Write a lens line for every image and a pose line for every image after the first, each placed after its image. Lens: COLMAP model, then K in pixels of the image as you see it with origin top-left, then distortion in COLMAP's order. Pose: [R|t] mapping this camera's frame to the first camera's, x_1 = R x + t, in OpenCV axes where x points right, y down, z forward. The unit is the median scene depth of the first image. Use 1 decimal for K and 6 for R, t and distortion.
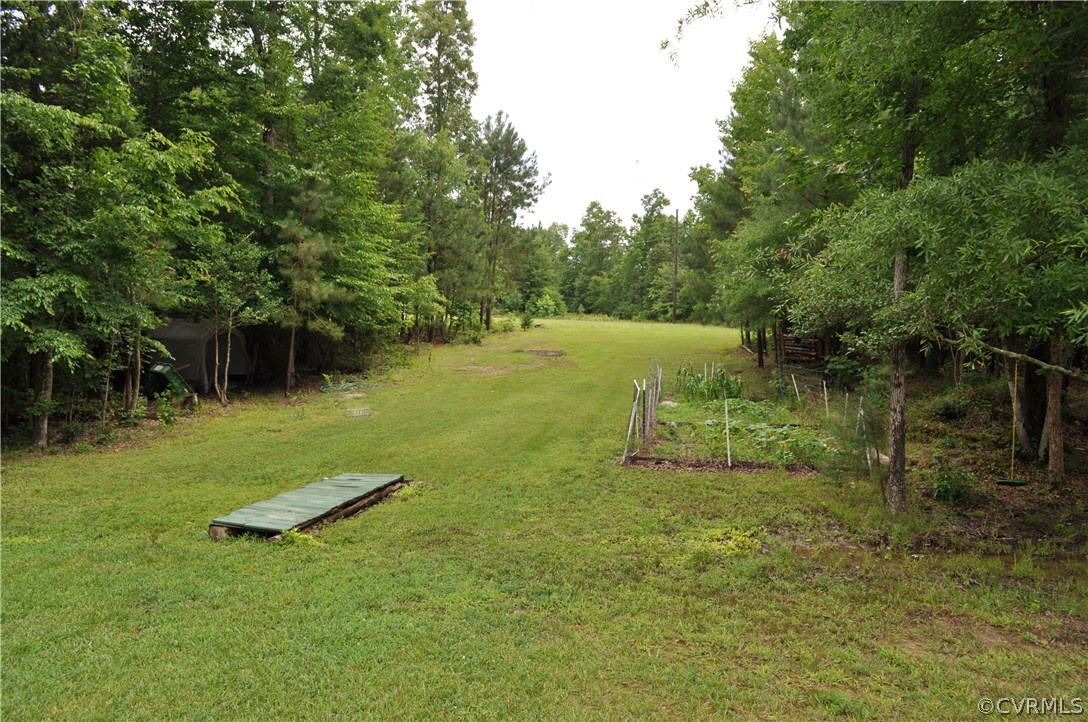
lens RADIAL K [[846.8, 0, 544.0], [0, 846.8, 361.0], [0, 0, 1]] dist [-0.009425, -0.000635]
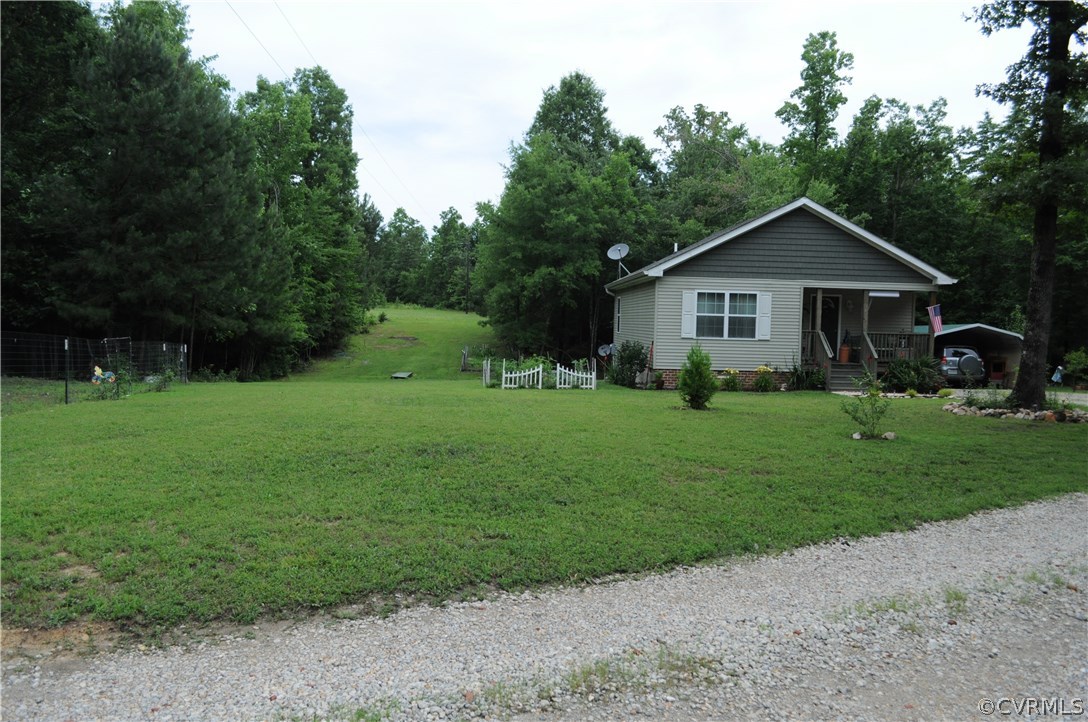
lens RADIAL K [[925.0, 0, 544.0], [0, 925.0, 361.0], [0, 0, 1]] dist [-0.004223, -0.002062]
pose [[0.970823, -0.012440, 0.239474, -0.084831], [0.005259, 0.999518, 0.030601, -0.008593], [-0.239739, -0.028448, 0.970420, -0.494809]]
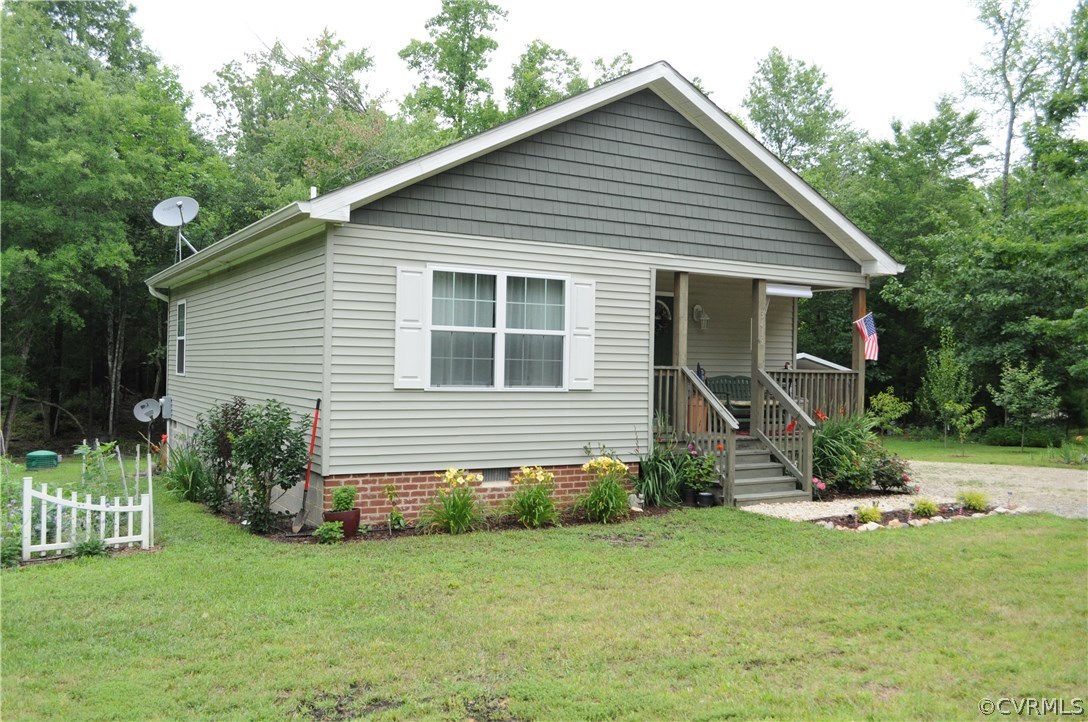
lens RADIAL K [[960.9, 0, 544.0], [0, 960.9, 361.0], [0, 0, 1]] dist [-0.011671, -0.003660]
pose [[0.746416, -0.008090, 0.665430, -0.028976], [0.014183, 0.999892, -0.003752, -0.009539], [-0.665328, 0.012238, 0.746451, -0.294980]]
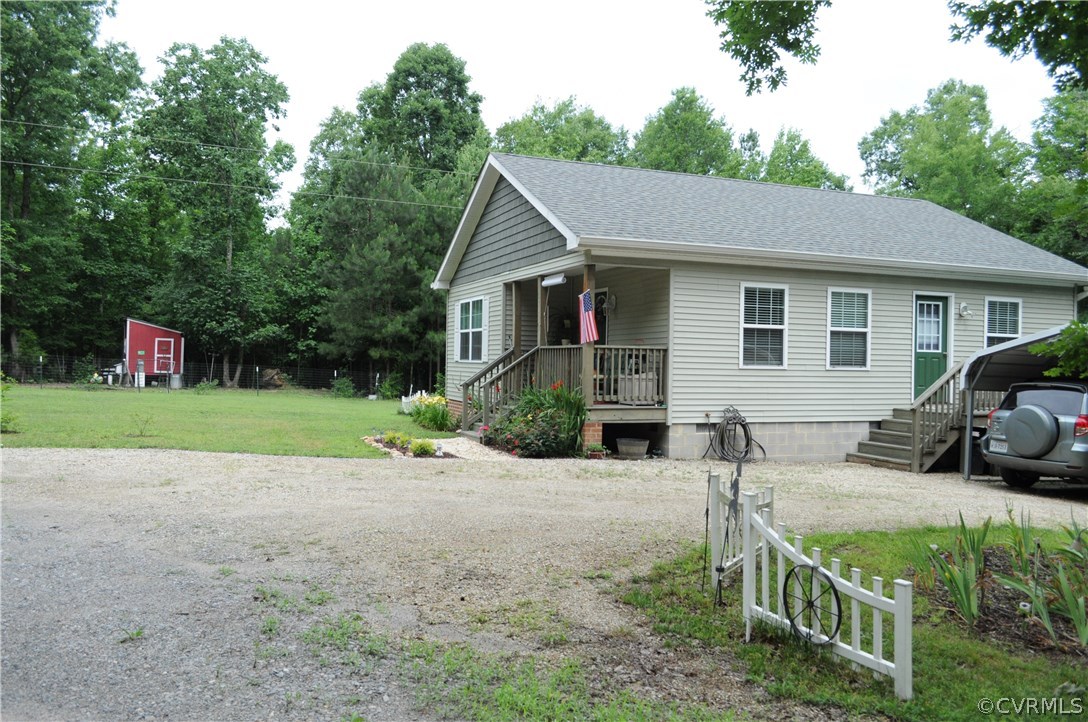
lens RADIAL K [[846.8, 0, 544.0], [0, 846.8, 361.0], [0, 0, 1]] dist [-0.009425, -0.000635]
pose [[0.538485, -0.016859, -0.842467, 0.264649], [-0.017996, 0.999342, -0.031501, 0.000756], [0.842443, 0.032124, 0.537827, -0.294865]]
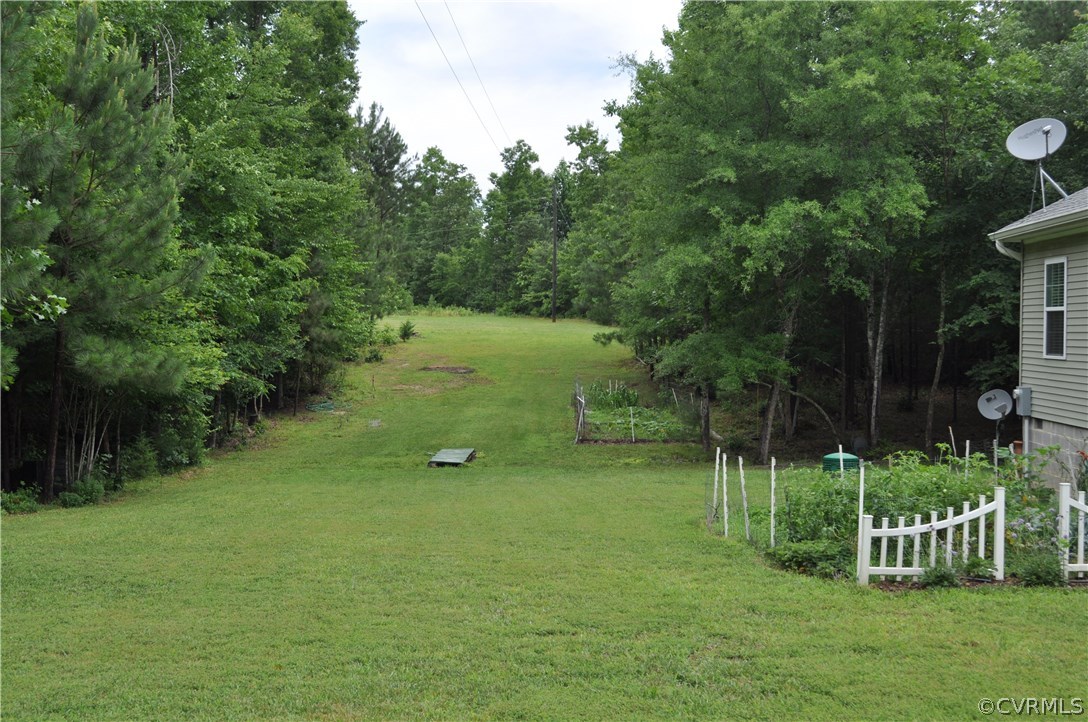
lens RADIAL K [[1406.0, 0, 544.0], [0, 1406.0, 361.0], [0, 0, 1]] dist [-0.012196, -0.008644]
pose [[0.985777, -0.022957, 0.166481, -0.072108], [0.022346, 0.999735, 0.005541, -0.011154], [-0.166564, -0.001742, 0.986029, -0.299019]]
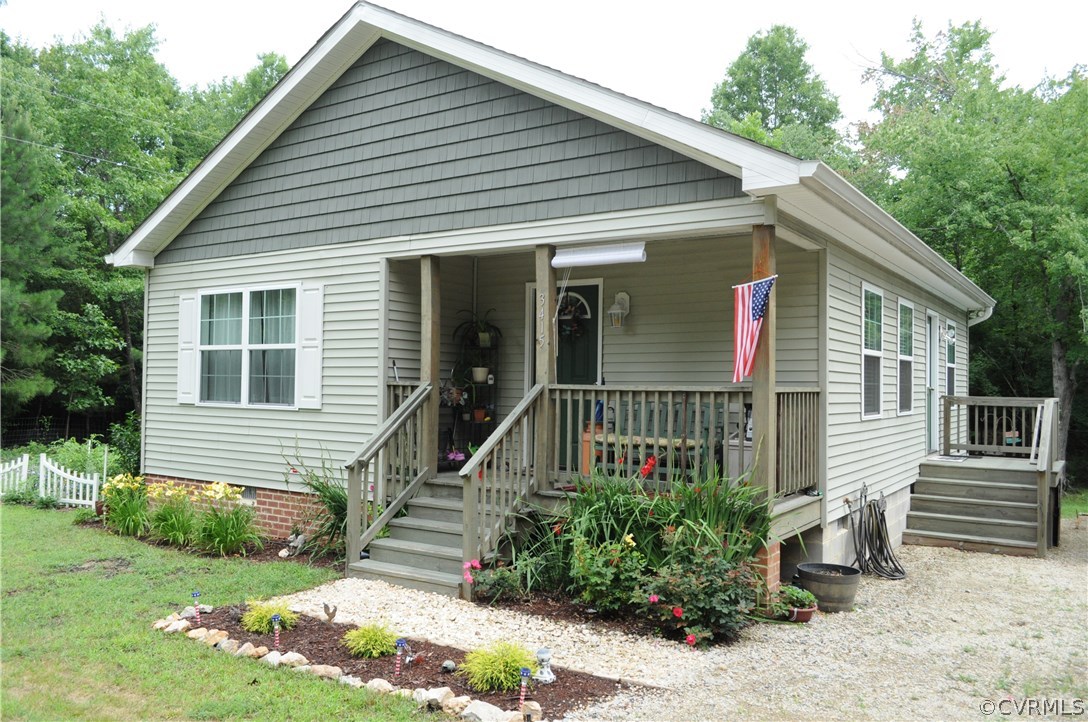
lens RADIAL K [[846.8, 0, 544.0], [0, 846.8, 361.0], [0, 0, 1]] dist [-0.009425, -0.000635]
pose [[0.923157, -0.024867, -0.383619, 0.144906], [0.004940, 0.998591, -0.052843, -0.005907], [0.384392, 0.046887, 0.921978, -0.282764]]
